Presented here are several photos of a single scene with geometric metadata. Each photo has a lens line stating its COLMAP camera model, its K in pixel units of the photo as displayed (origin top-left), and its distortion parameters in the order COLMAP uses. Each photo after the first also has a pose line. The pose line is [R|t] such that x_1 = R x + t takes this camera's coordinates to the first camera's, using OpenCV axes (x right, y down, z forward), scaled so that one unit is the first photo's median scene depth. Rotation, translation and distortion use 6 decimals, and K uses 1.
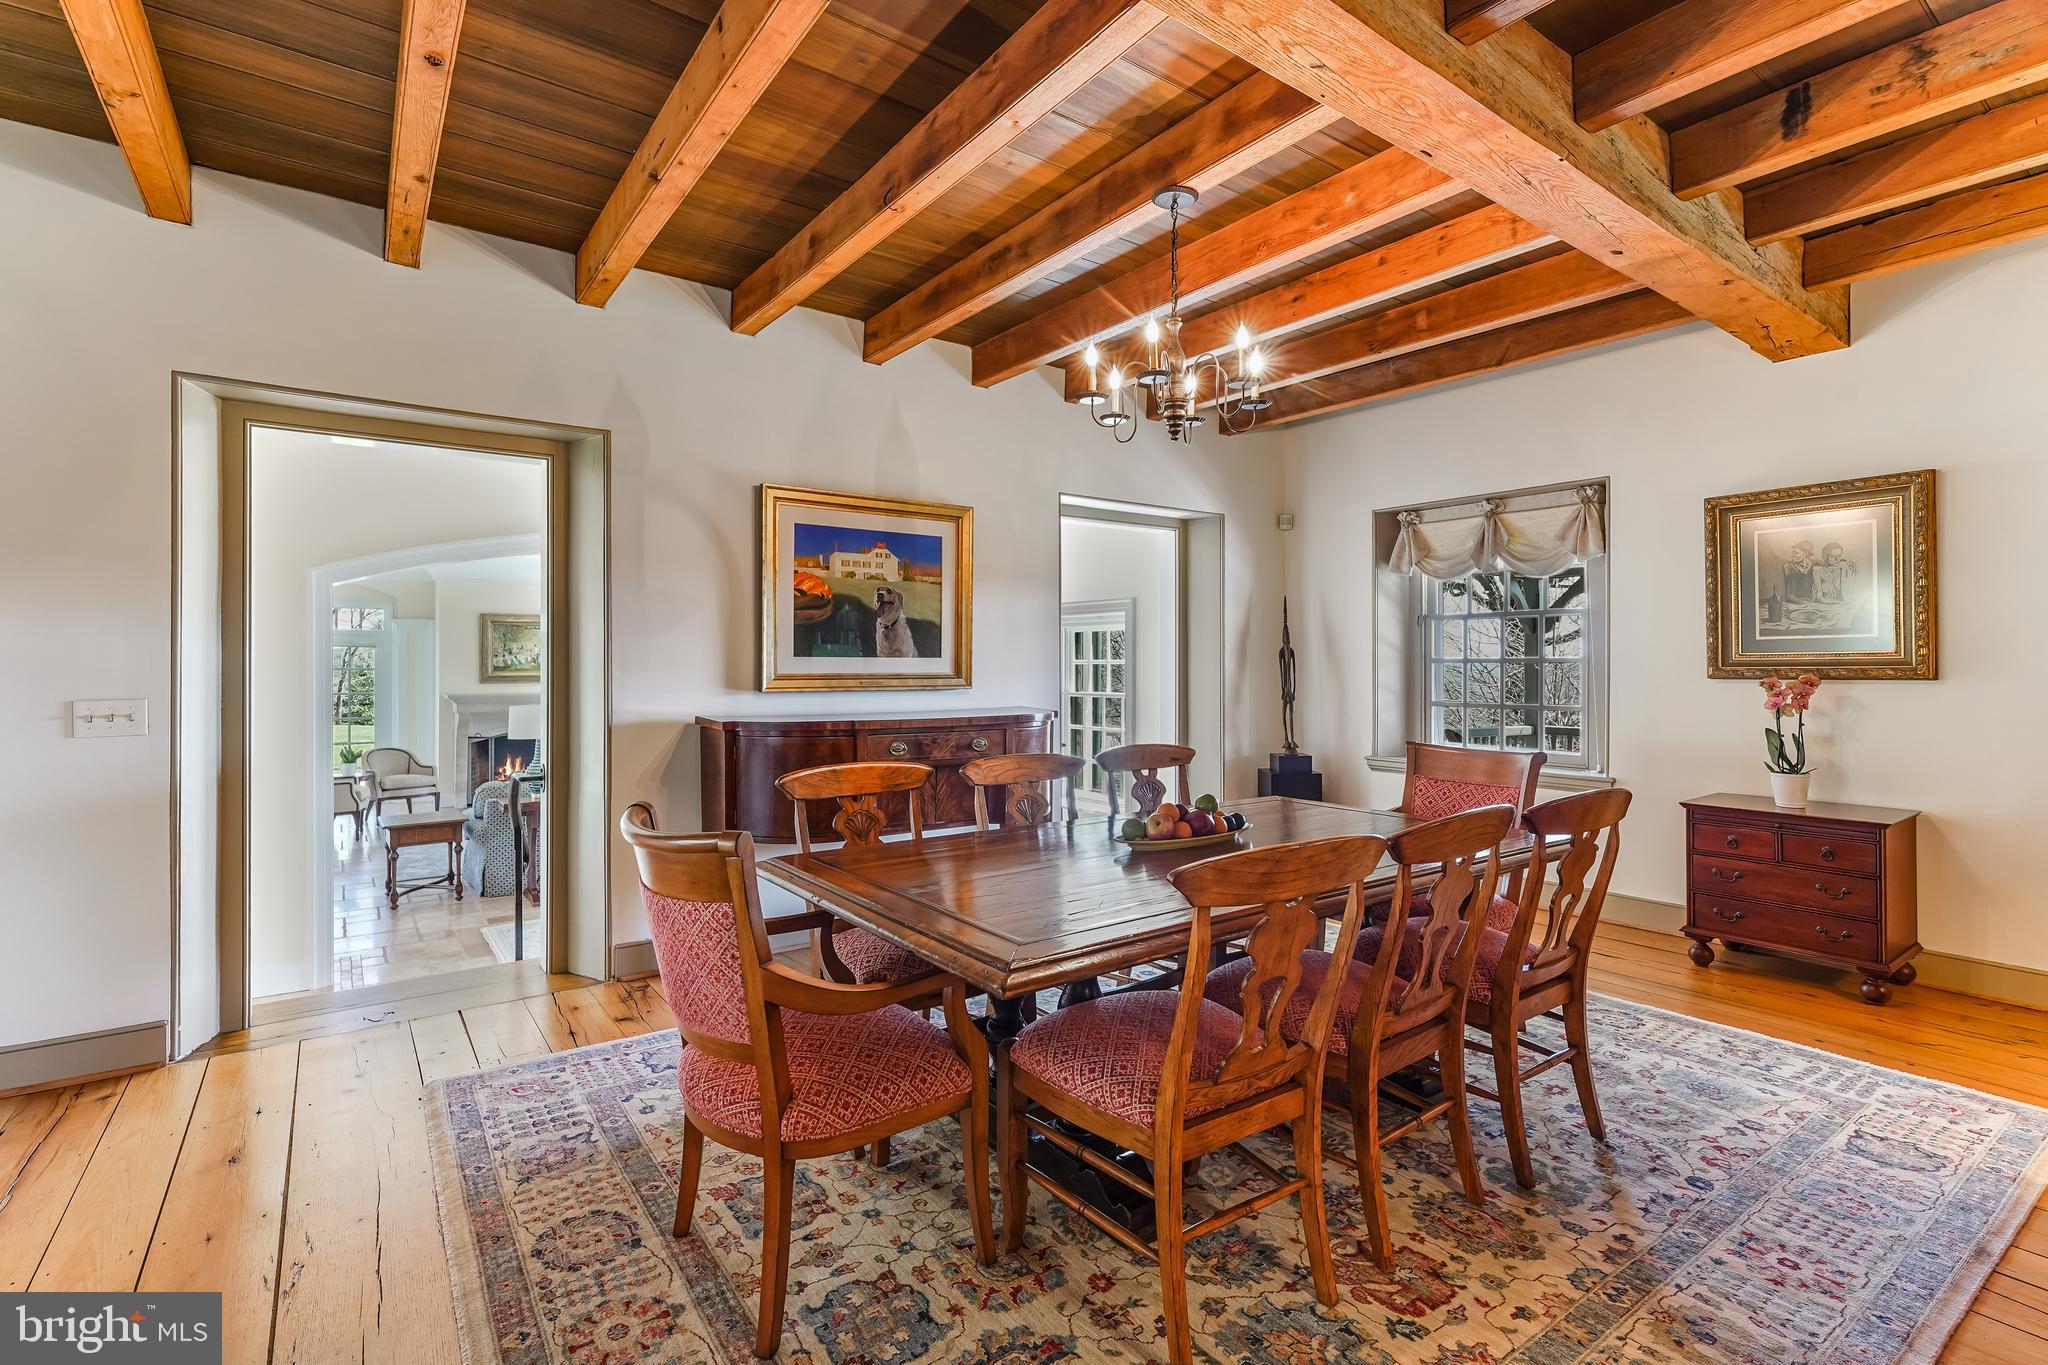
lens RADIAL K [[933.3, 0, 1029.6], [0, 933.3, 673.7], [0, 0, 1]] dist [0.002154, 0.000096]
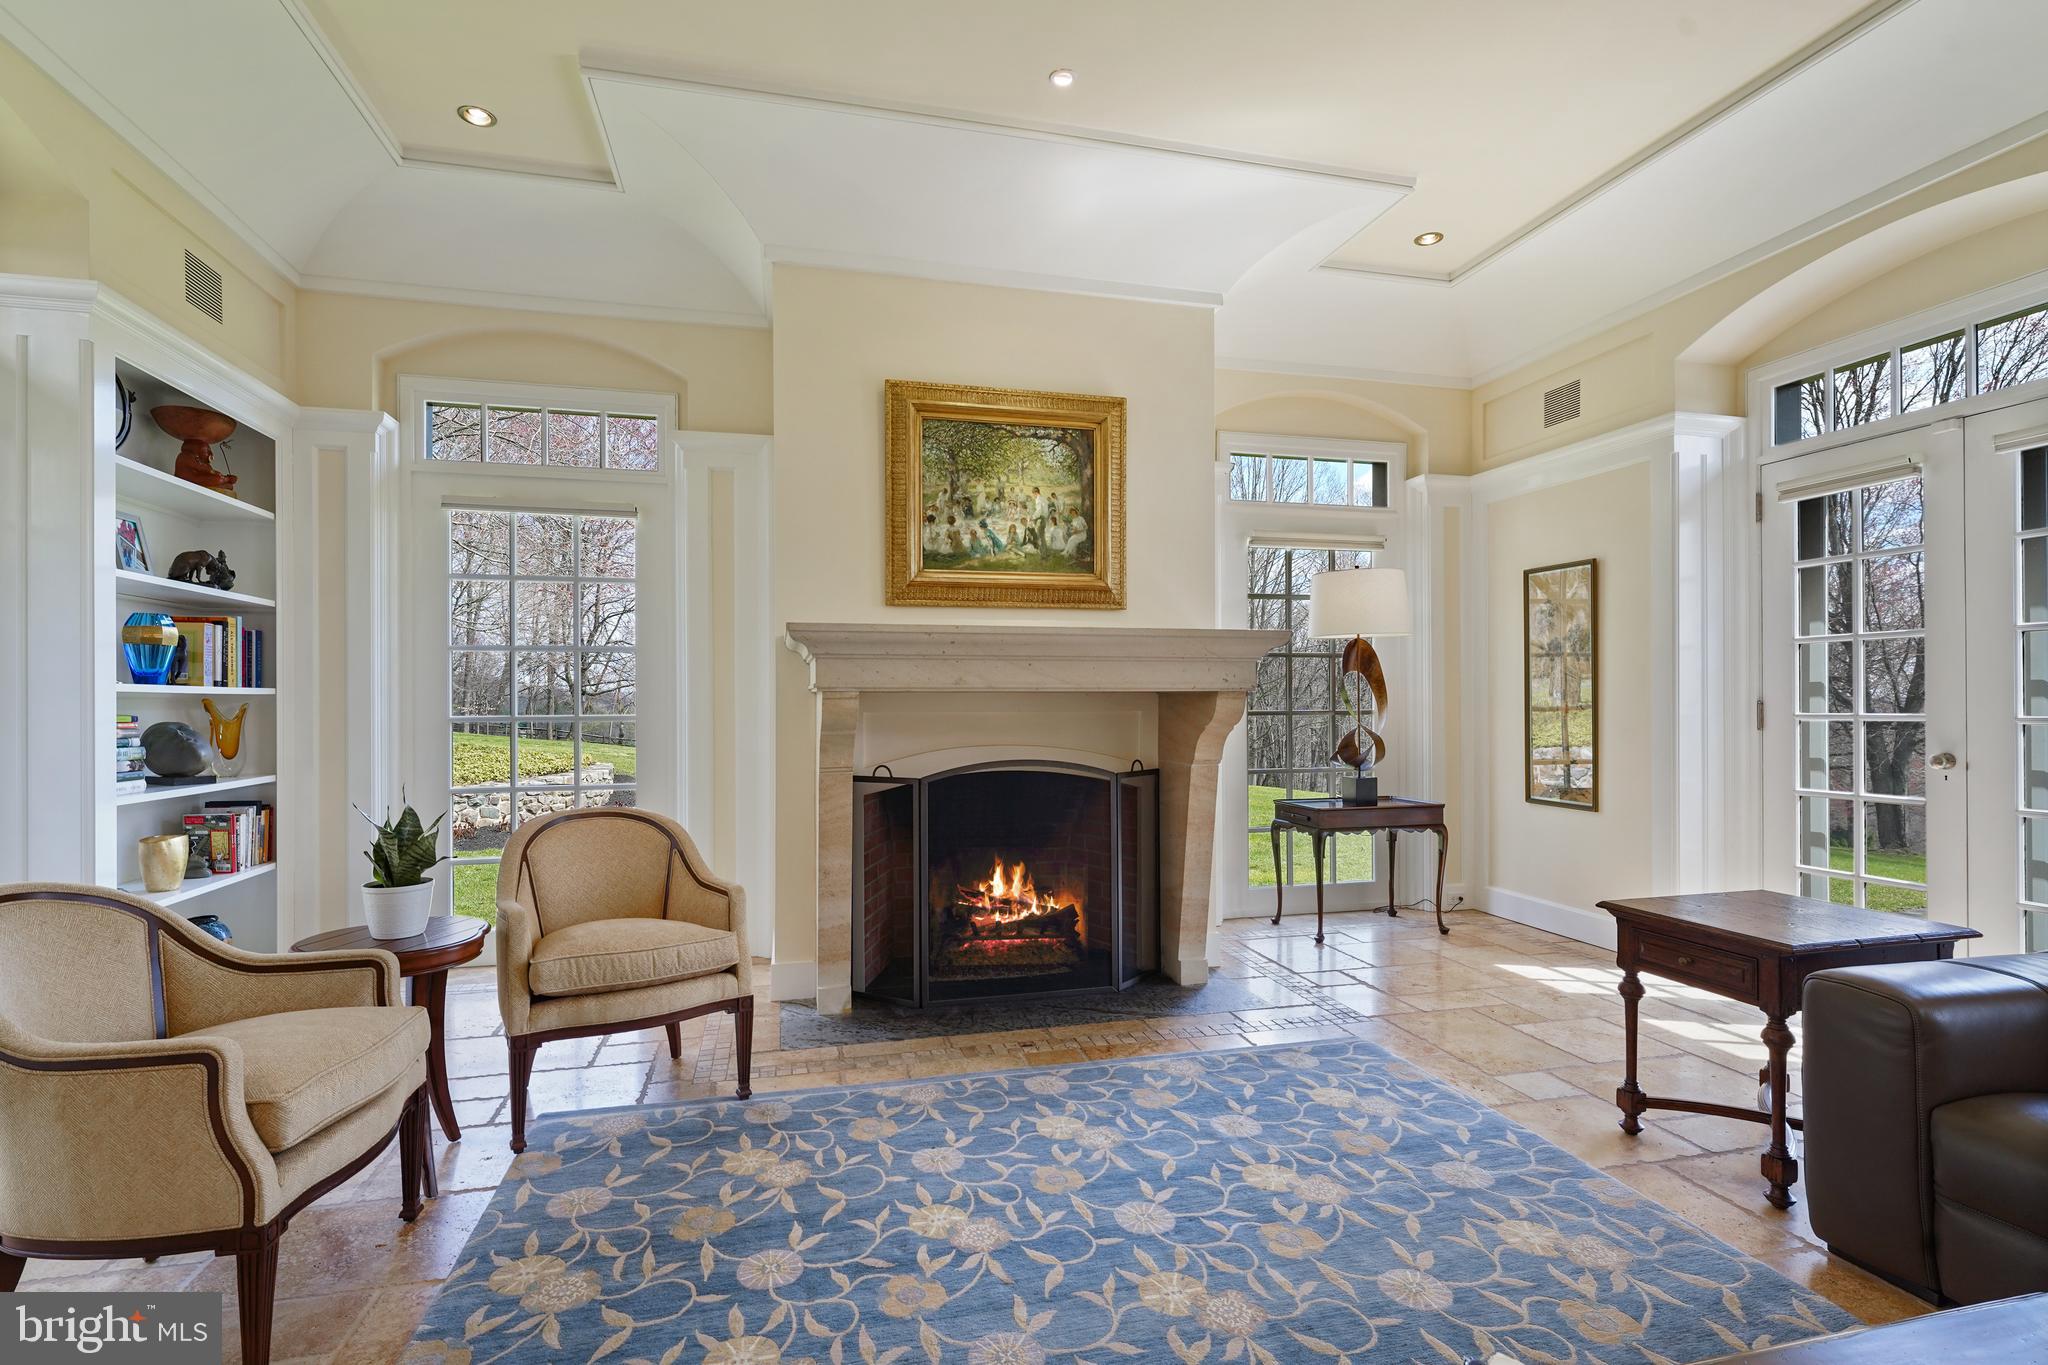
lens RADIAL K [[962.5, 0, 1018.7], [0, 962.5, 690.4], [0, 0, 1]] dist [-0.000398, -0.000006]
pose [[0.926680, -0.002108, -0.375846, -0.425298], [0.000680, 0.999992, -0.003933, 0.041022], [0.375852, 0.003389, 0.926674, 0.715953]]
